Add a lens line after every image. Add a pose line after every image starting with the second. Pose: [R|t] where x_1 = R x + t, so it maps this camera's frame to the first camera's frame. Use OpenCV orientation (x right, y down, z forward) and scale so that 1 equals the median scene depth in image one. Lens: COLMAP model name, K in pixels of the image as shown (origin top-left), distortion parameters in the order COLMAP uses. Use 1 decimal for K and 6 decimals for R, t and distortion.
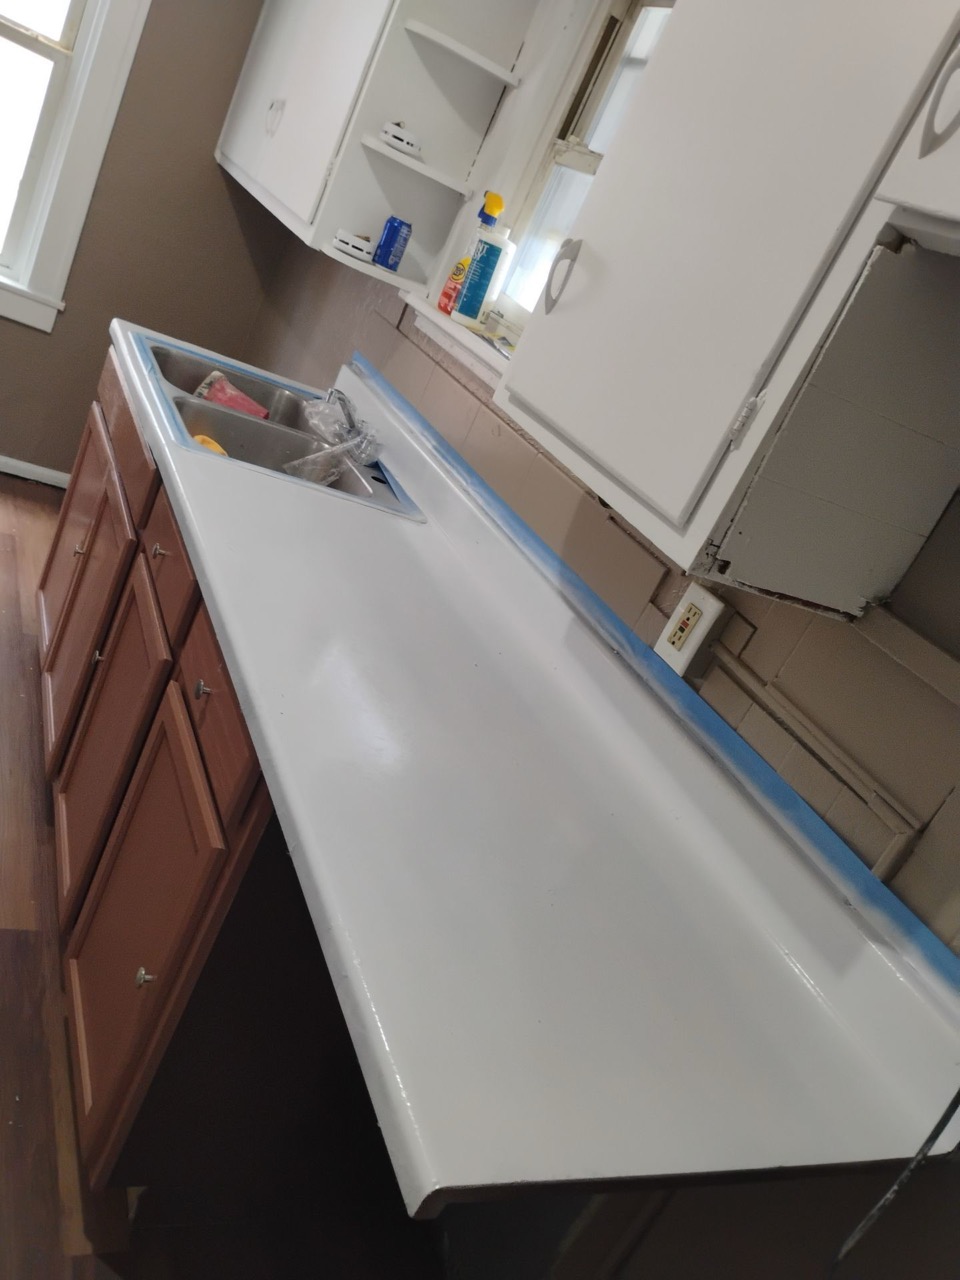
lens RADIAL K [[1070.6, 0, 479.4], [0, 1070.6, 648.1], [0, 0, 1]] dist [0.032215, -0.022887]
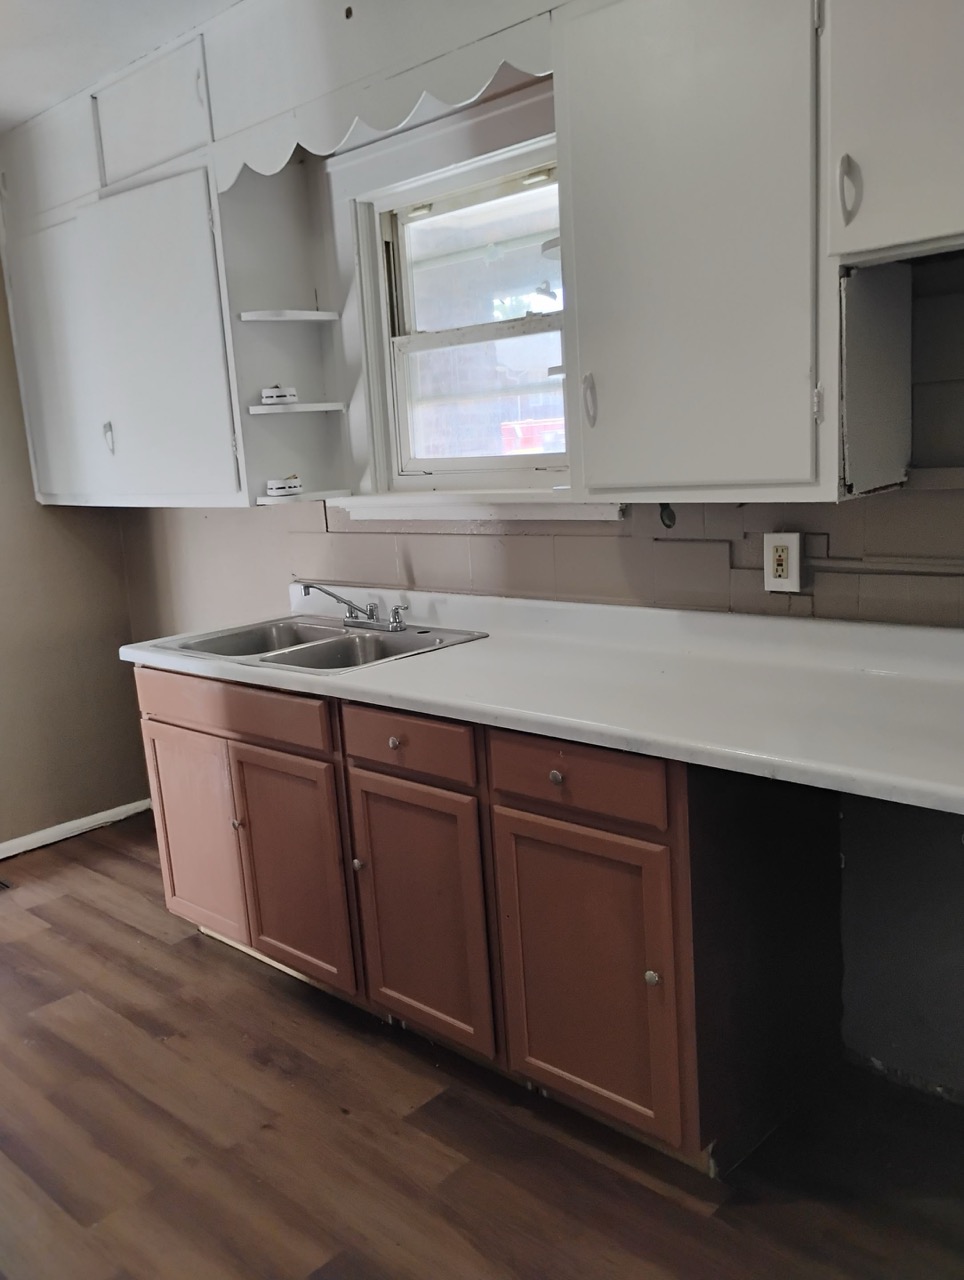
lens RADIAL K [[1072.7, 0, 490.6], [0, 1072.7, 636.9], [0, 0, 1]] dist [0.047797, -0.064682]
pose [[0.807199, -0.526282, 0.267315, -0.572256], [0.555405, 0.830517, -0.042032, -0.093658], [-0.199889, 0.182396, 0.962692, -0.298888]]
